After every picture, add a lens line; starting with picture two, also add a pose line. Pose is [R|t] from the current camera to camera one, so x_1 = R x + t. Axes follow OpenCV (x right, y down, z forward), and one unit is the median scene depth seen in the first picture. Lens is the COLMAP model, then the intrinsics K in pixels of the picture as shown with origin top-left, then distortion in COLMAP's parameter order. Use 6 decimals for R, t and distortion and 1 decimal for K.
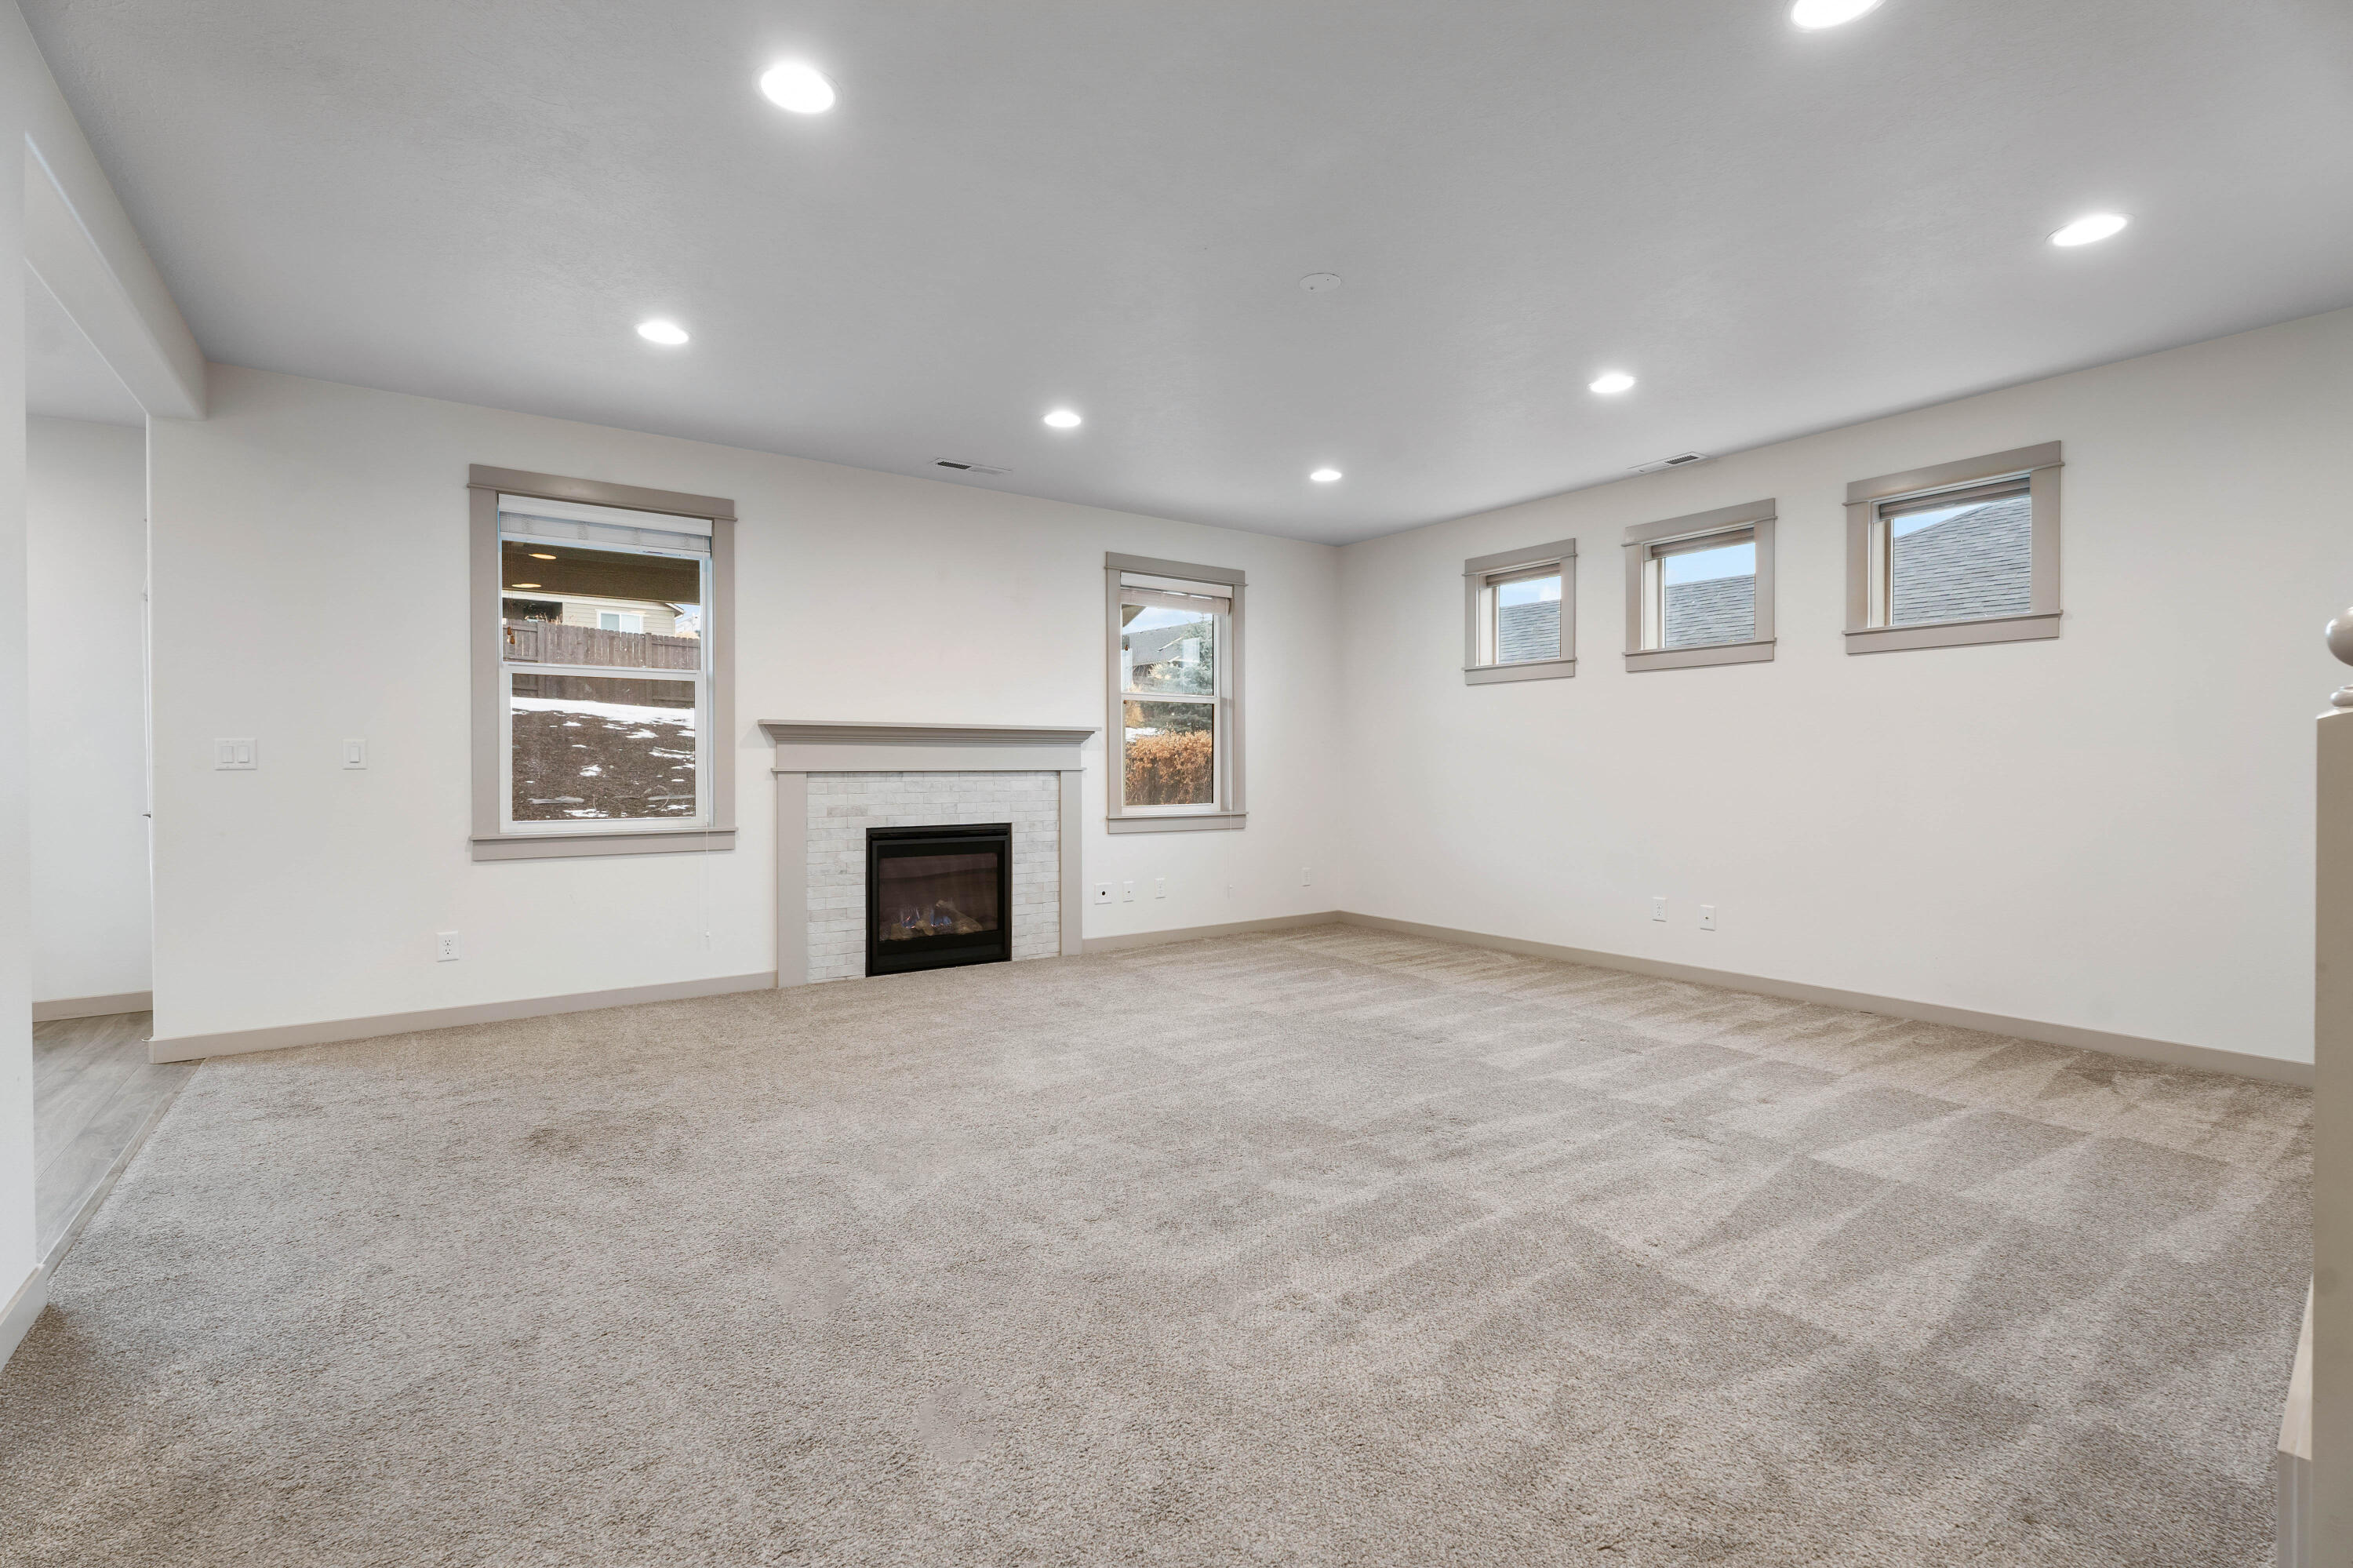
lens RADIAL K [[1050.9, 0, 1173.8], [0, 1050.9, 780.7], [0, 0, 1]] dist [0.002579, -0.000427]
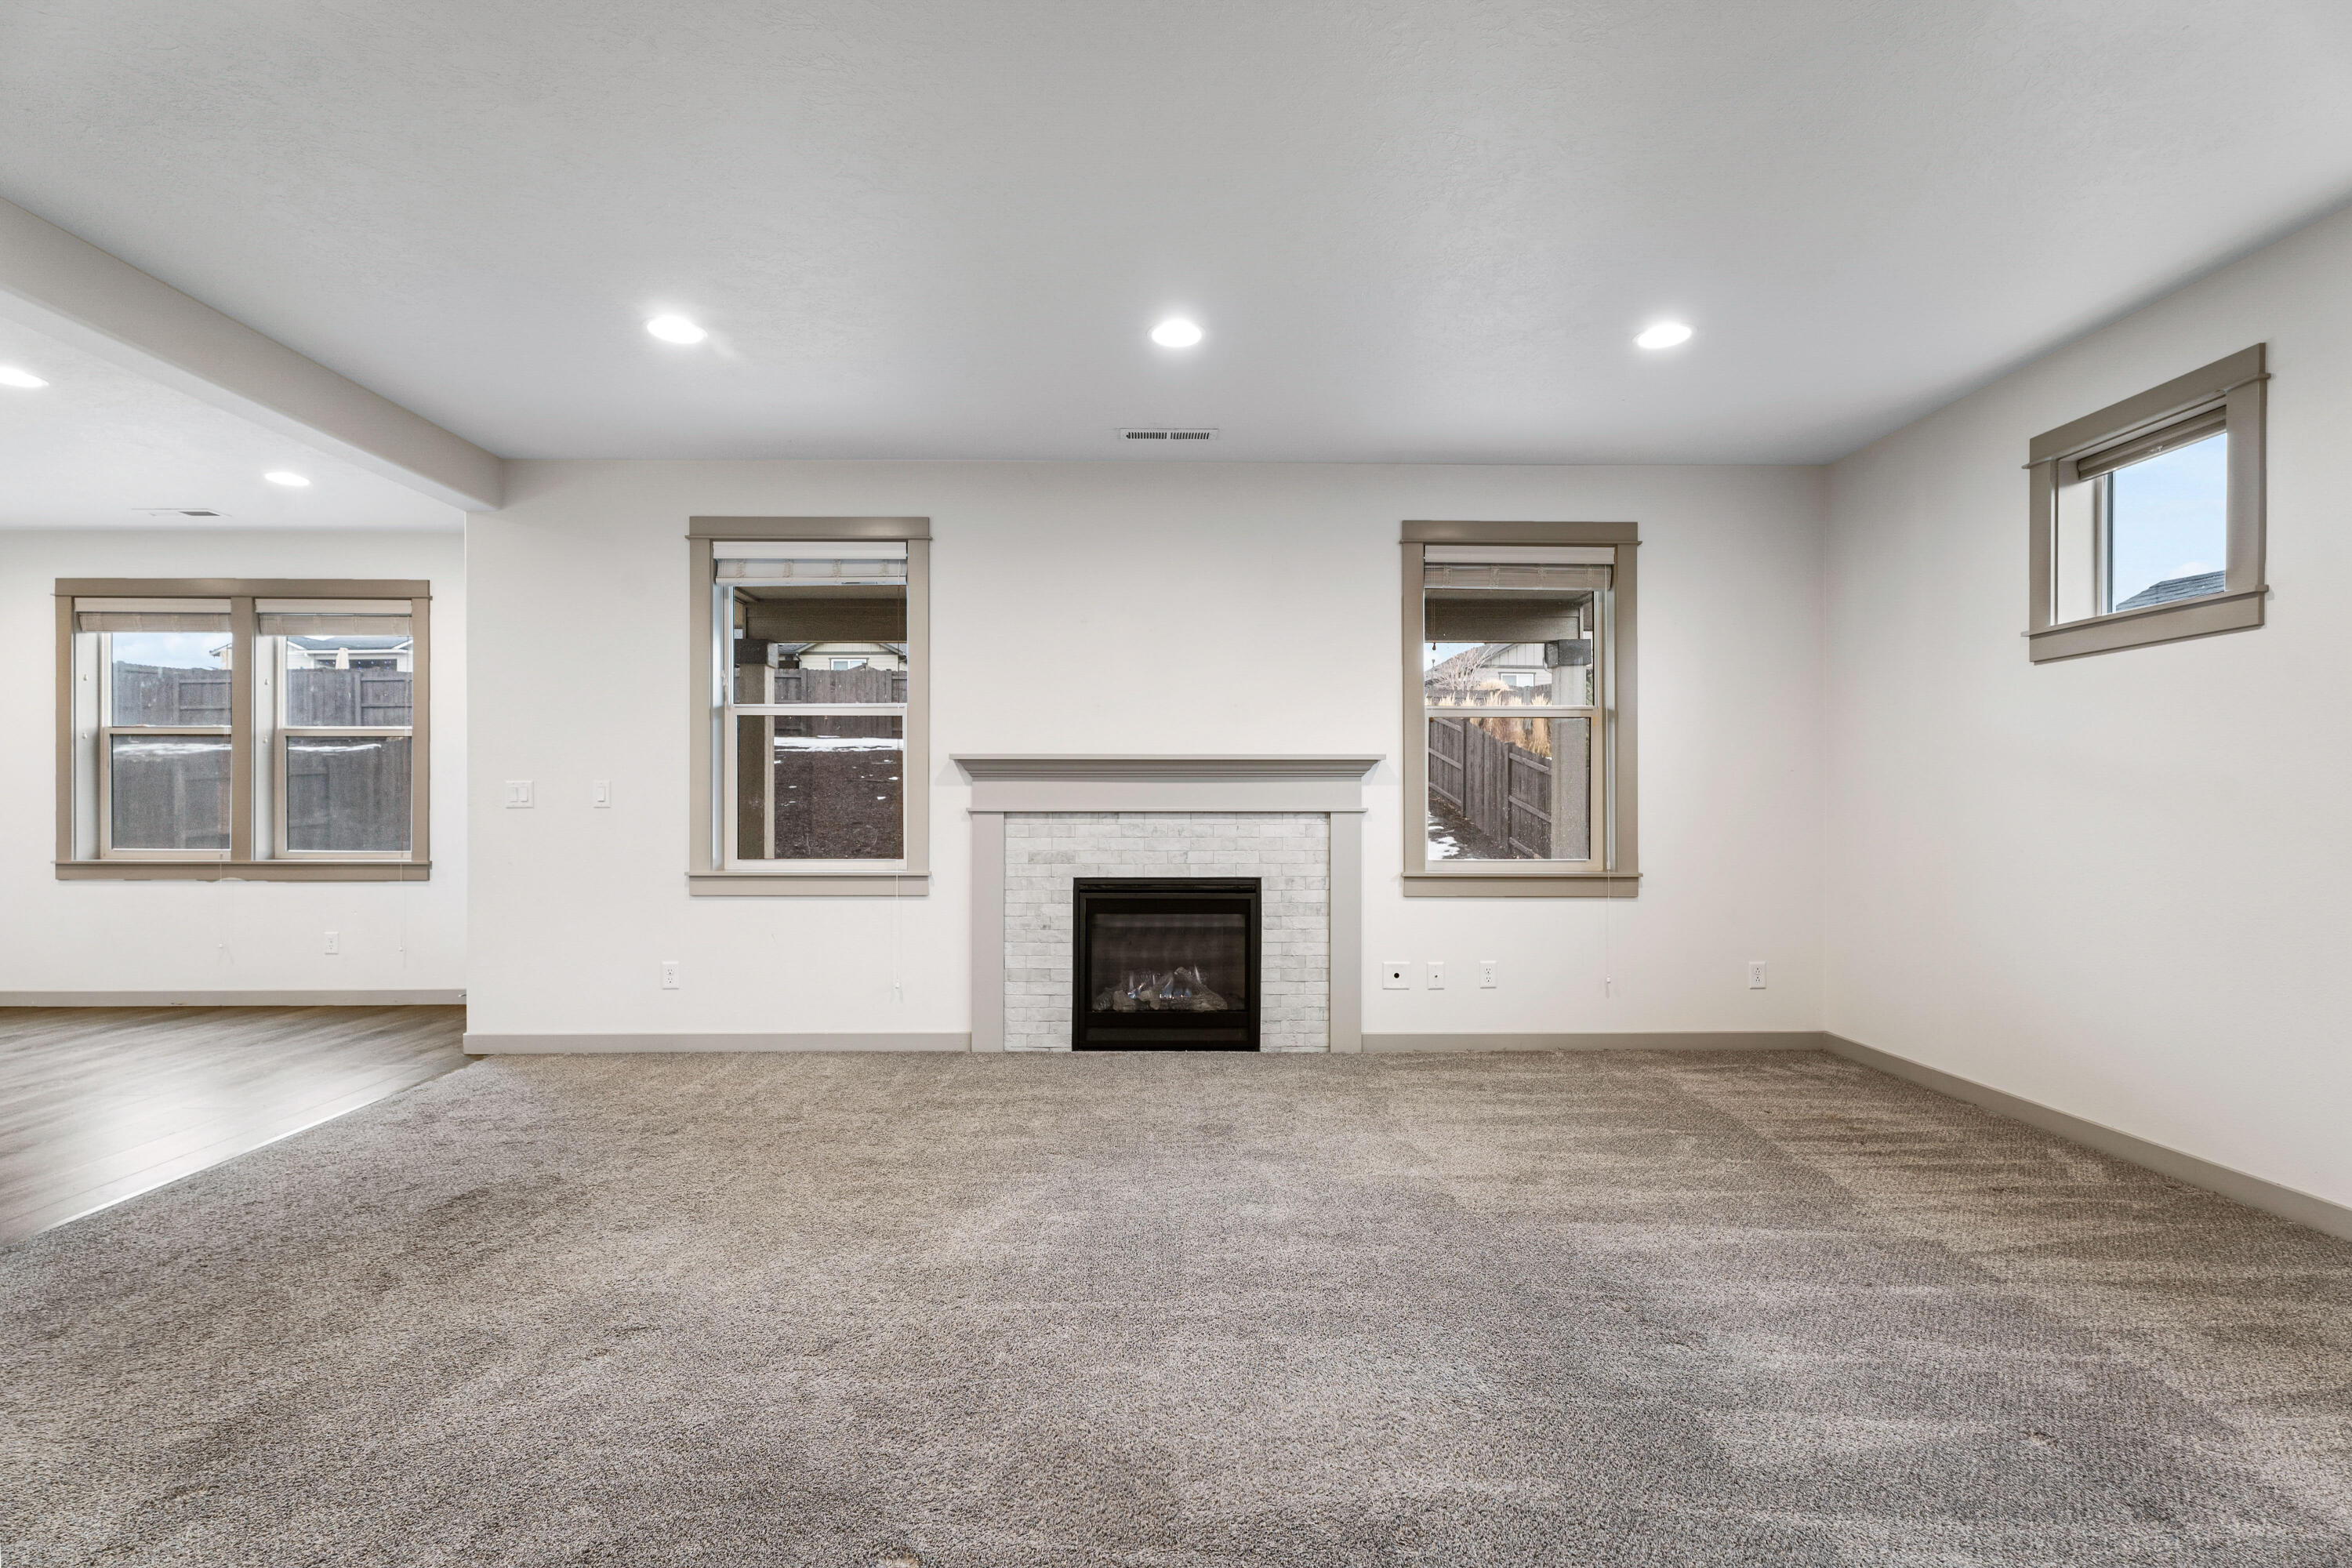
lens RADIAL K [[1050.5, 0, 1174.7], [0, 1050.5, 811.1], [0, 0, 1]] dist [0.002579, -0.000427]
pose [[0.825437, 0.002992, -0.564486, 0.259294], [-0.009400, 0.999920, -0.008445, -0.002799], [0.564415, 0.012277, 0.825400, 0.333364]]
